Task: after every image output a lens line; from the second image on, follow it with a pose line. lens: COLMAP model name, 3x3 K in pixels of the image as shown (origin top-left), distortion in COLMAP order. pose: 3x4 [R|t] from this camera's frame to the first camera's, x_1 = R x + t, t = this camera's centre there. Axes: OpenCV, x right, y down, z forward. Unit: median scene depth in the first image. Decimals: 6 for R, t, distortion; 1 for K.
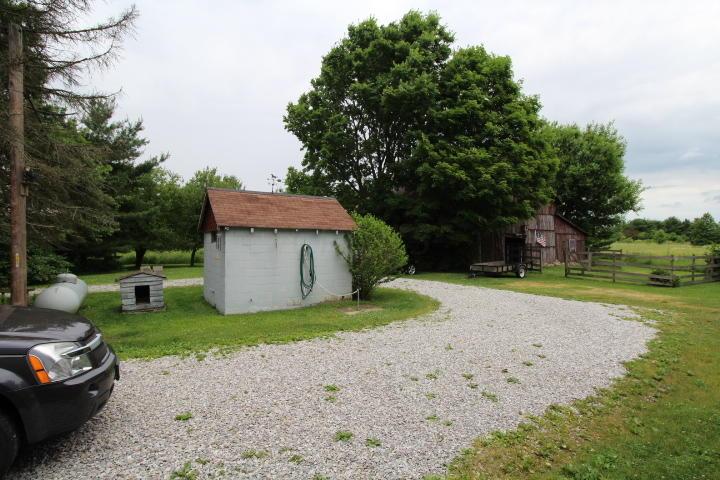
lens RADIAL K [[368.0, 0, 363.1], [0, 368.0, 240.0], [0, 0, 1]] dist [-0.000452, -0.000486]
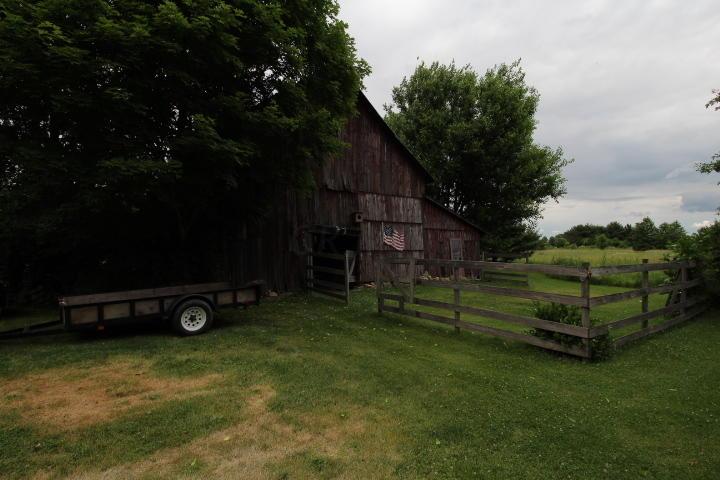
lens RADIAL K [[368.0, 0, 356.8], [0, 368.0, 240.6], [0, 0, 1]] dist [-0.000452, -0.000486]
pose [[0.996334, -0.011978, 0.084704, 0.347530], [0.014321, 0.999530, -0.027112, 0.015650], [-0.084340, 0.028226, 0.996037, 0.393168]]
